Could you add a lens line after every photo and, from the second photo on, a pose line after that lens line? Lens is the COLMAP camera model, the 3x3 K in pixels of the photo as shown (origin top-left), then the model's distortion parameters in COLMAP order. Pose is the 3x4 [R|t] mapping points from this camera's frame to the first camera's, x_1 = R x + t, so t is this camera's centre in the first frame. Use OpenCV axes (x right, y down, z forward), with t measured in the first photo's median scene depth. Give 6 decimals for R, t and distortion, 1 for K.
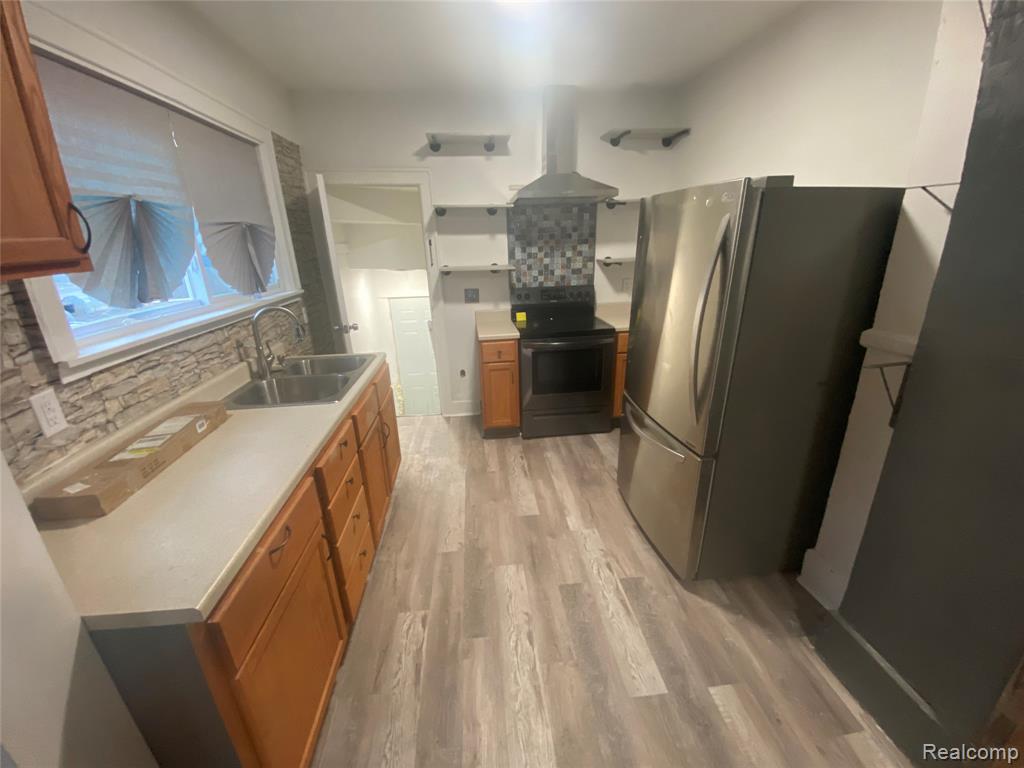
lens RADIAL K [[413.4, 0, 511.6], [0, 413.4, 381.3], [0, 0, 1]] dist [0.050529, -0.040223]
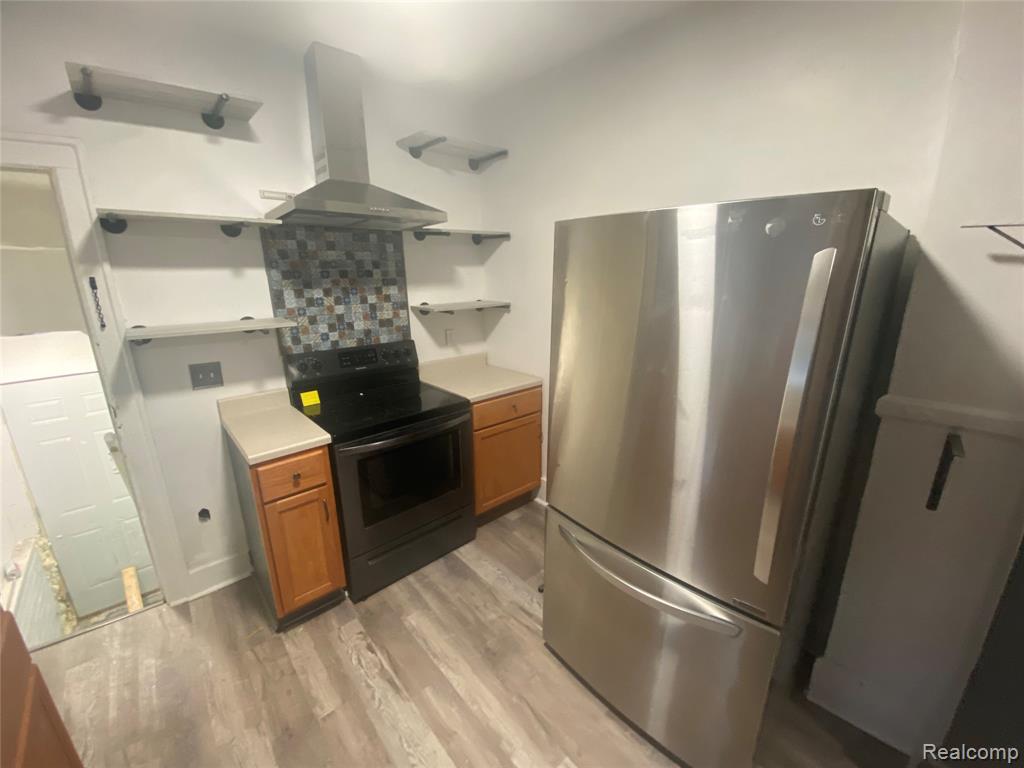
lens RADIAL K [[413.4, 0, 511.6], [0, 413.4, 381.3], [0, 0, 1]] dist [0.050529, -0.040223]
pose [[0.812942, -0.132658, 0.567034, -0.086204], [0.178293, 0.983647, -0.025490, -0.115747], [-0.554380, 0.121820, 0.823300, 0.325921]]
